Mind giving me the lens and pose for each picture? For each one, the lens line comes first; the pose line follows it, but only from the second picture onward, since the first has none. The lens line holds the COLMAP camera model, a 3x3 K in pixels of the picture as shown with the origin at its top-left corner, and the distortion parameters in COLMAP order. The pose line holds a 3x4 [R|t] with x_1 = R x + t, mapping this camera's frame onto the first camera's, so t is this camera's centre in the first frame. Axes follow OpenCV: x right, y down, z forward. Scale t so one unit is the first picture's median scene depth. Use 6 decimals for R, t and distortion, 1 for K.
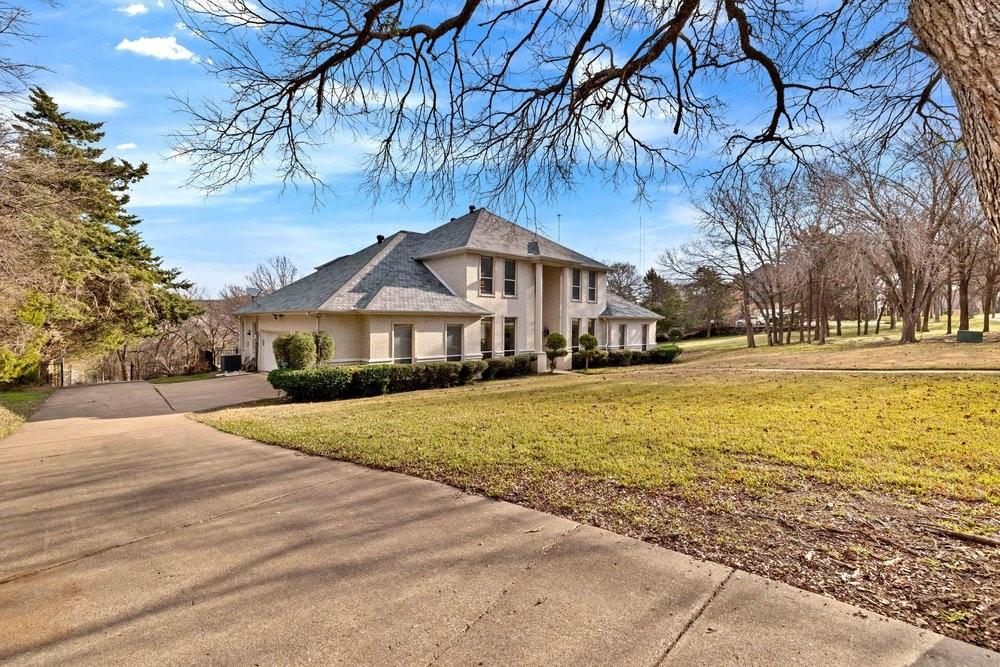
lens RADIAL K [[431.7, 0, 499.7], [0, 431.7, 330.0], [0, 0, 1]] dist [0.001658, -0.000601]
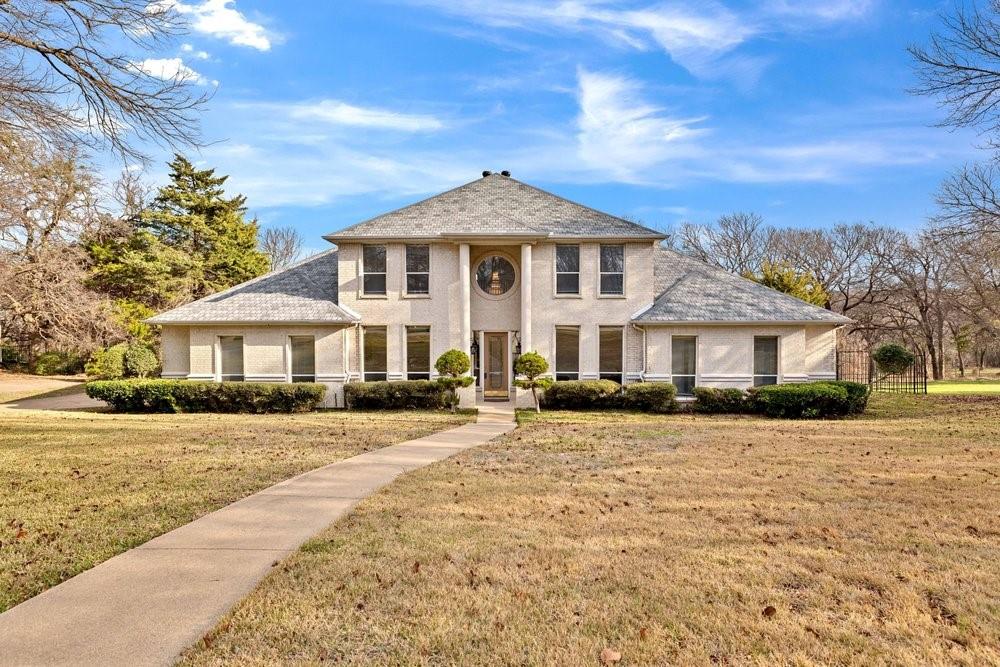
lens RADIAL K [[431.7, 0, 500.0], [0, 431.7, 335.4], [0, 0, 1]] dist [0.001658, -0.000601]
pose [[0.731113, 0.002291, -0.682252, 0.619156], [-0.007420, 0.999962, -0.004594, -0.011731], [0.682216, 0.008421, 0.731102, 0.591477]]
